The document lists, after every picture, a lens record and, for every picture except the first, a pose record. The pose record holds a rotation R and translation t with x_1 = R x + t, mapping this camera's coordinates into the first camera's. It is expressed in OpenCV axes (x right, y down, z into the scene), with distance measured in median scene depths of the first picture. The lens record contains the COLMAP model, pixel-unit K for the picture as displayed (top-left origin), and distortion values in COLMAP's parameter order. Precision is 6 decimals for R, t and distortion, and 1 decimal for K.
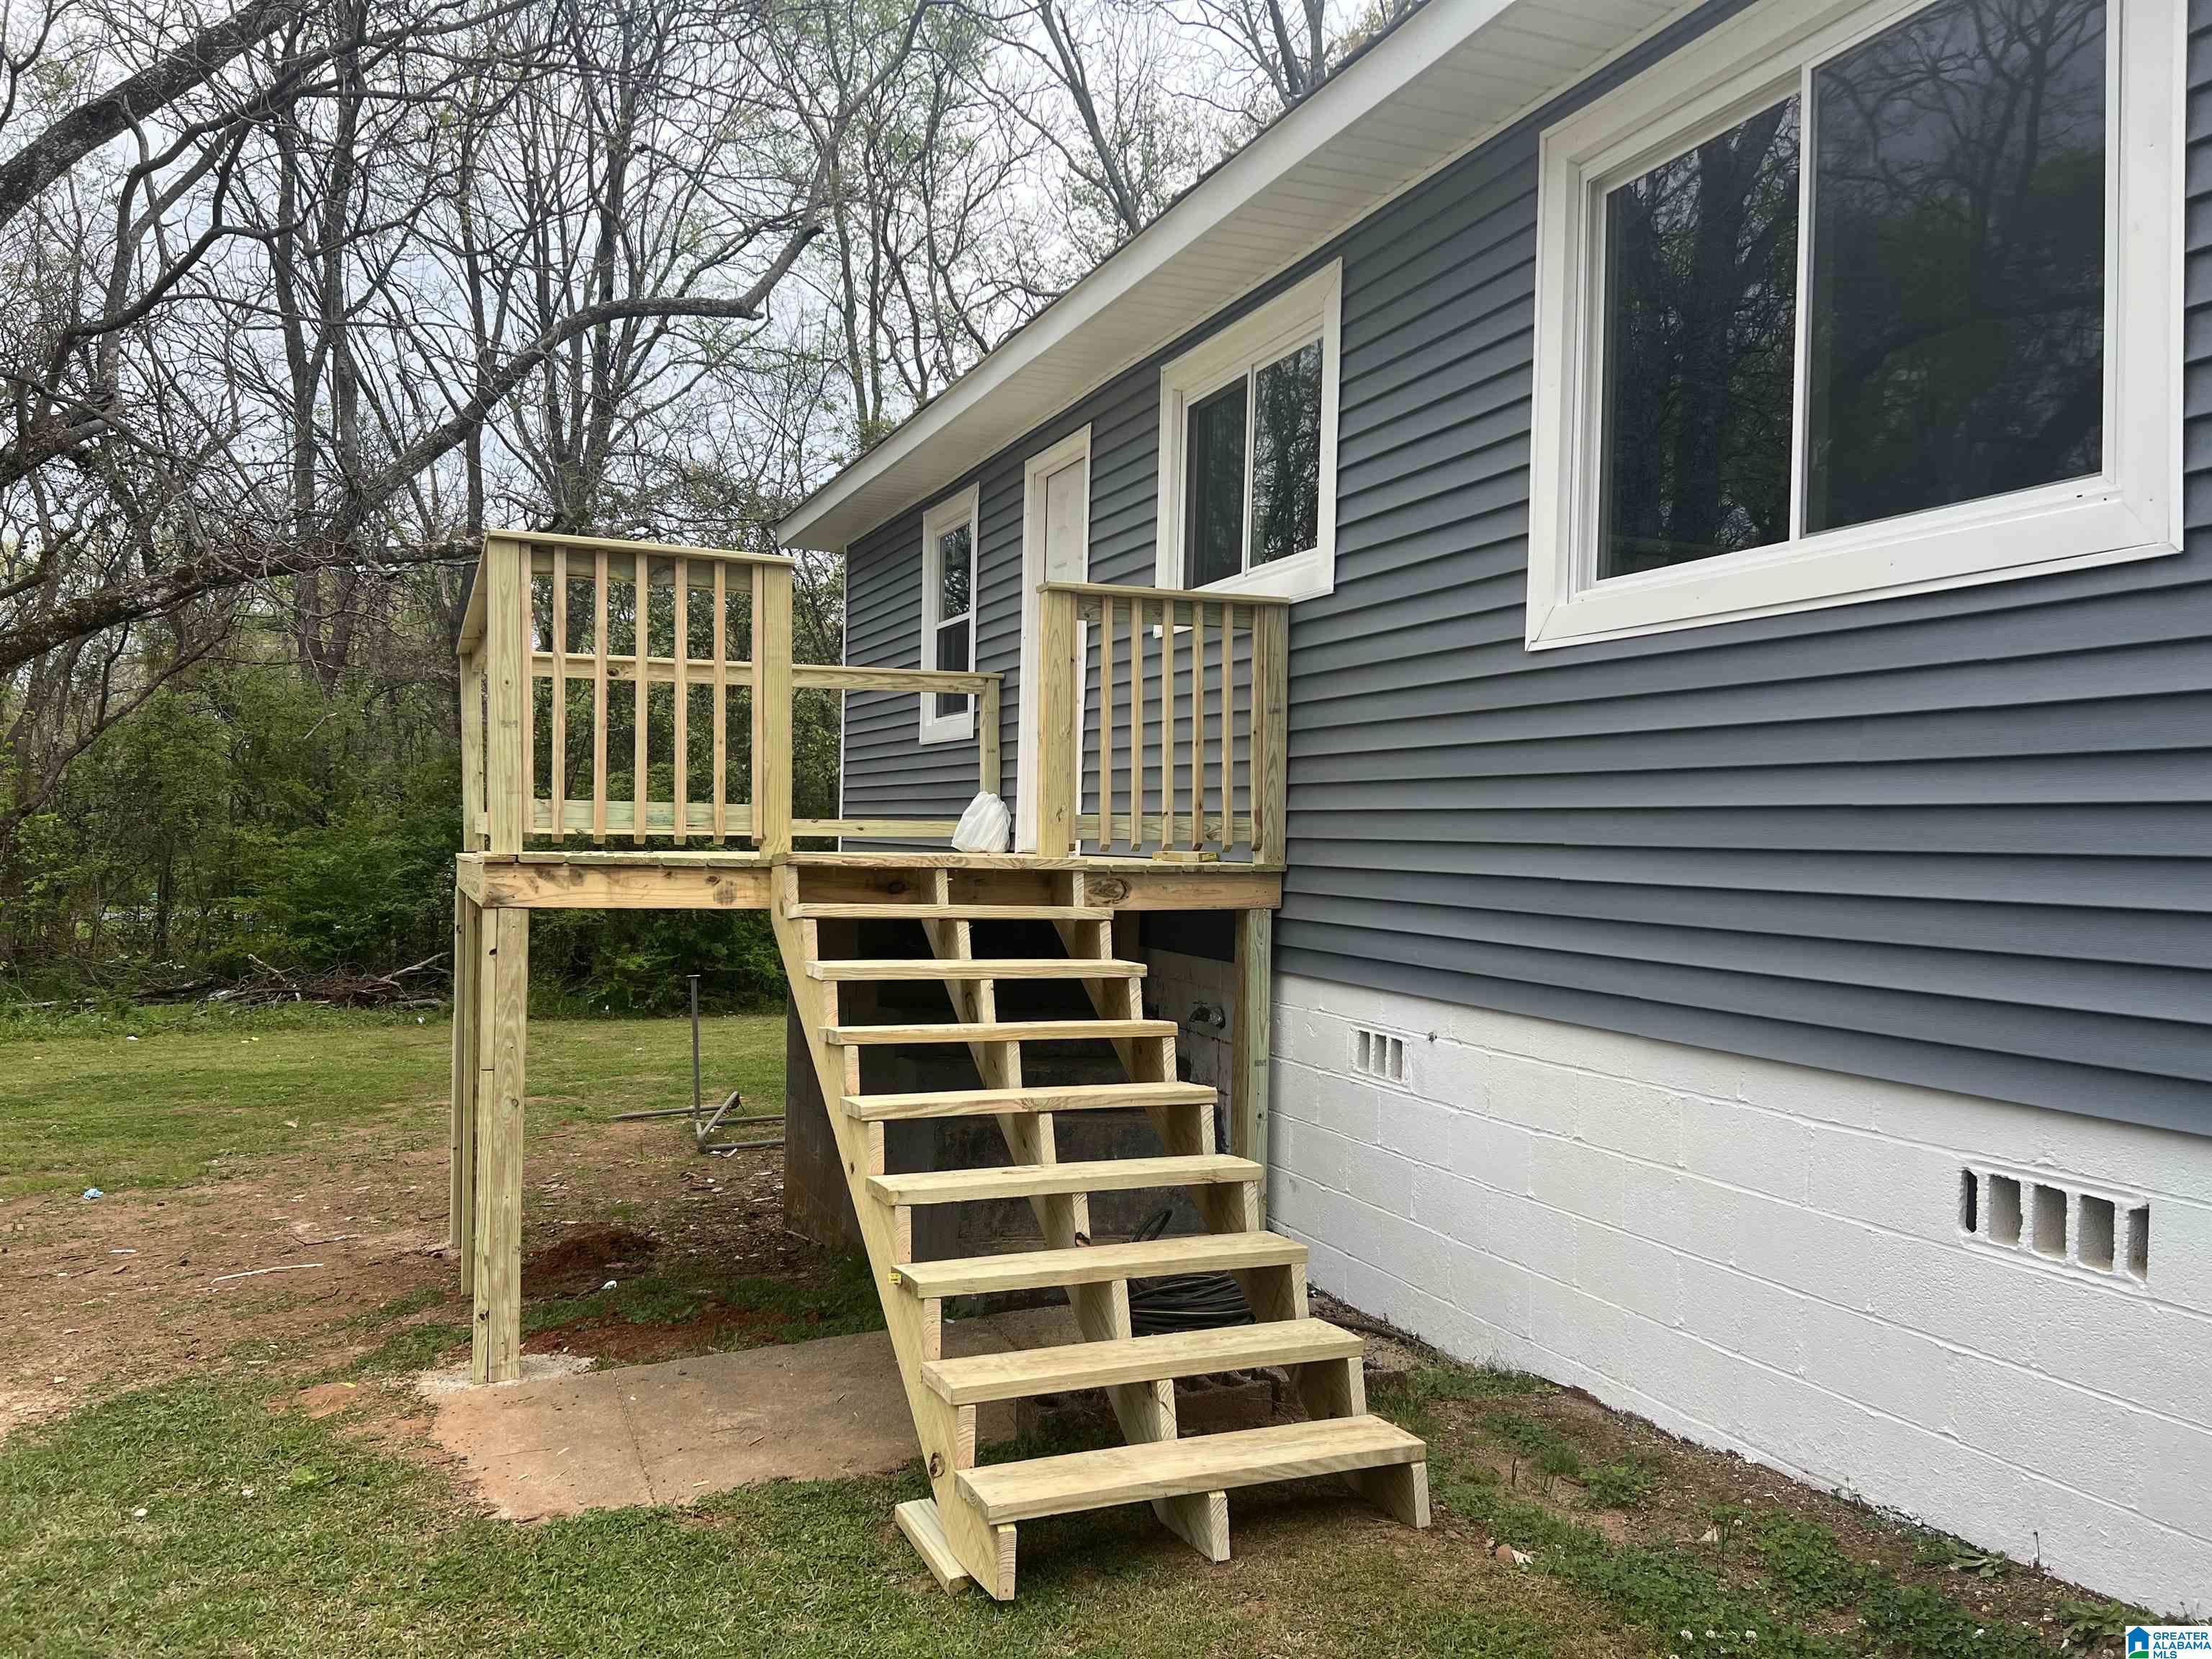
lens RADIAL K [[1672.6, 0, 1099.3], [0, 1672.6, 831.4], [0, 0, 1]] dist [0.065559, -0.061773]
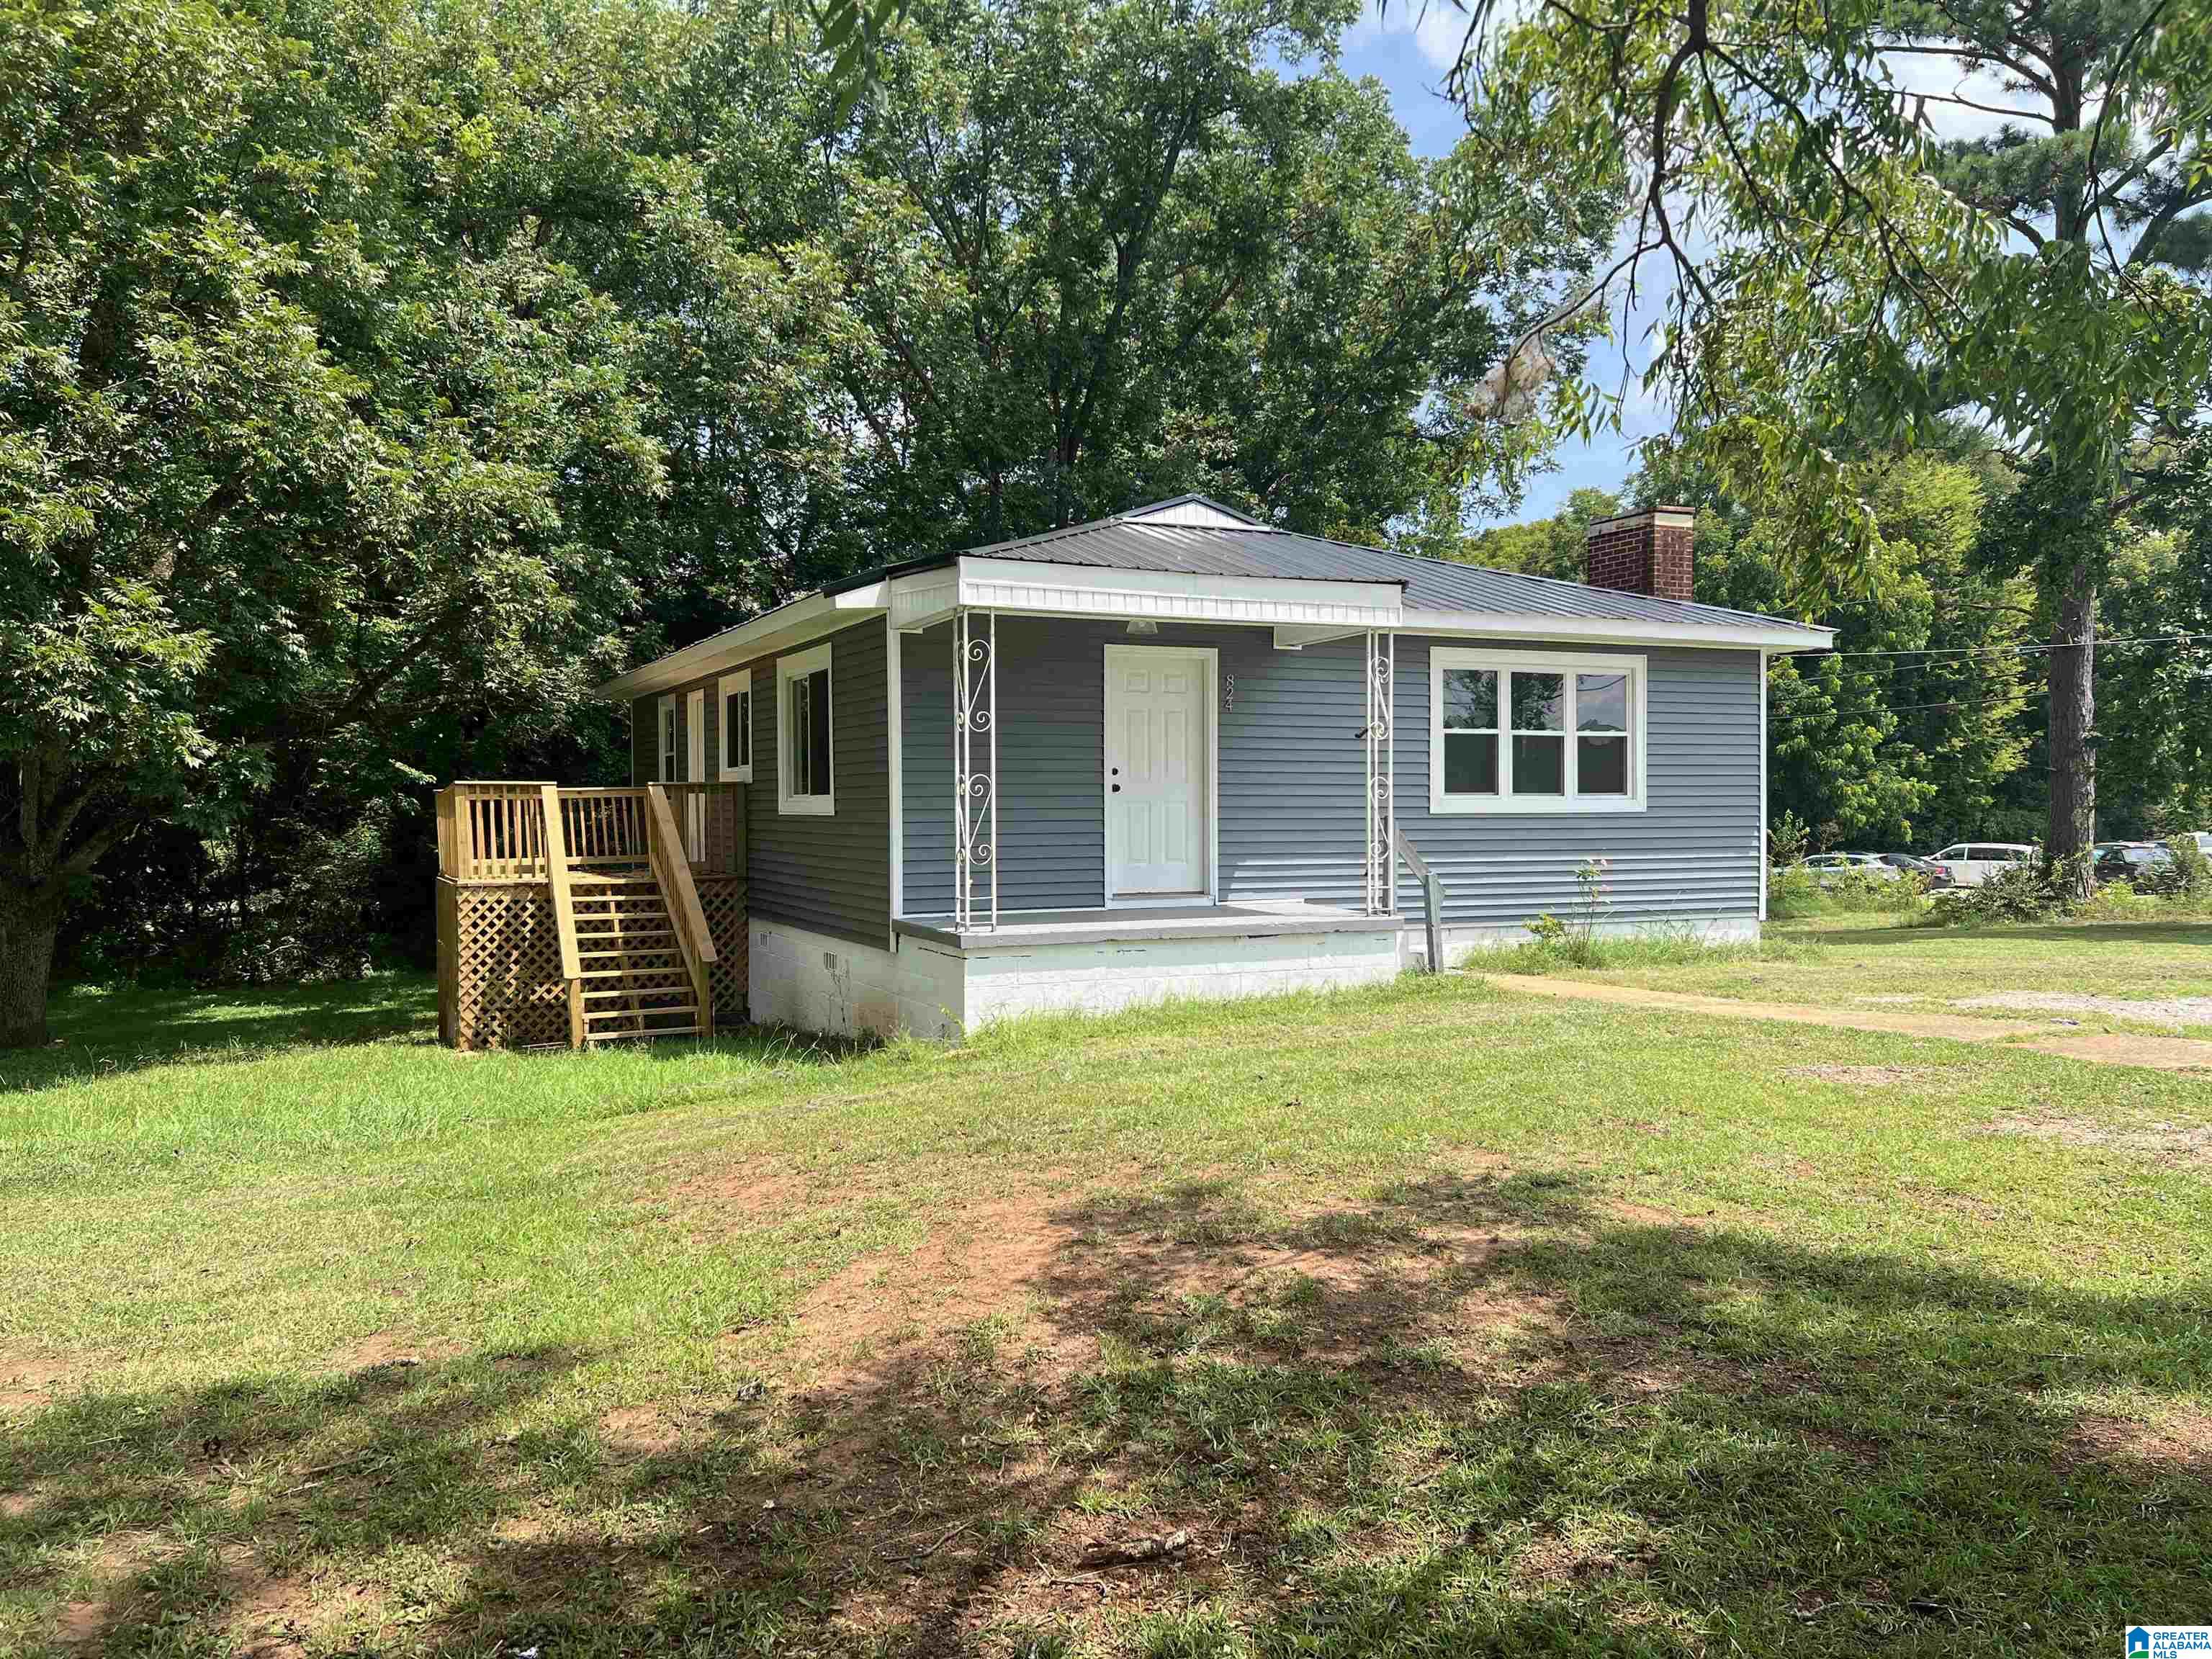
lens RADIAL K [[1672.6, 0, 1082.6], [0, 1672.6, 845.3], [0, 0, 1]] dist [0.065559, -0.061773]
pose [[0.999017, -0.024470, 0.036967, 0.659800], [0.023438, 0.999330, 0.028099, -0.112814], [-0.037629, -0.027205, 0.998921, -2.089692]]
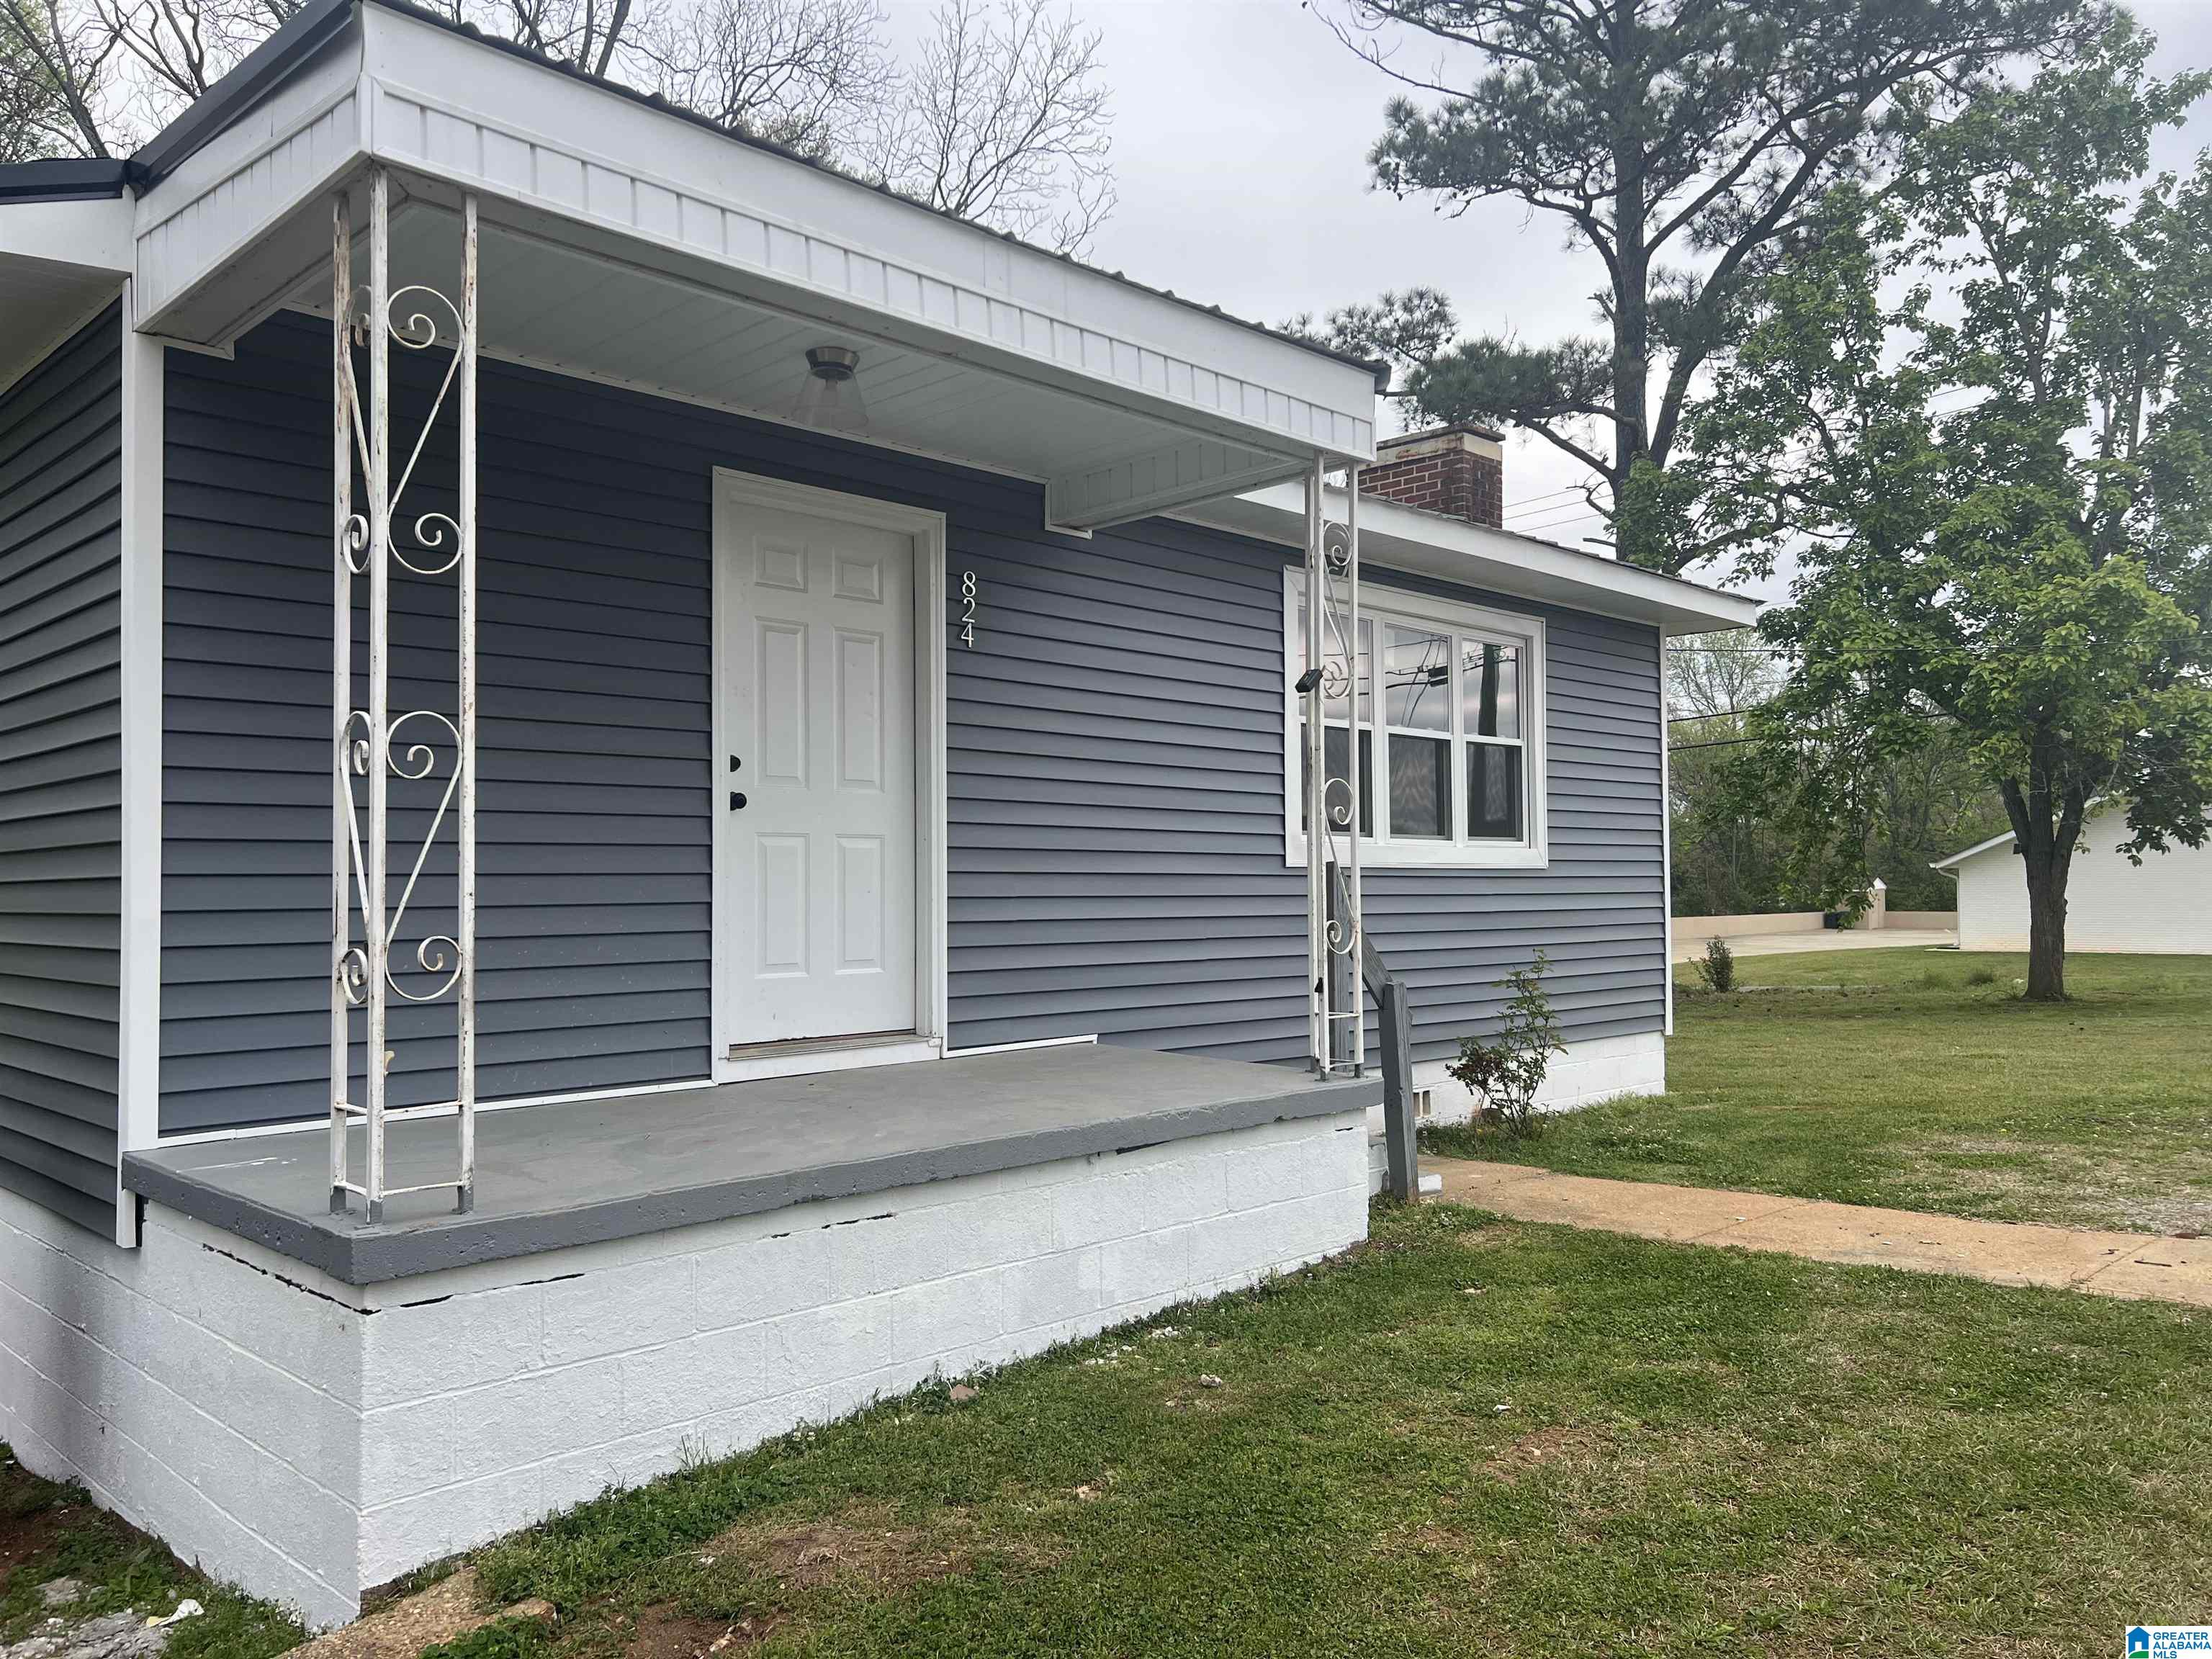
lens RADIAL K [[1672.6, 0, 1117.5], [0, 1672.6, 840.4], [0, 0, 1]] dist [0.065559, -0.061773]
pose [[0.917367, -0.014349, 0.397784, 0.595172], [0.022930, 0.999596, -0.016822, -0.076181], [-0.397382, 0.024553, 0.917325, -0.679057]]
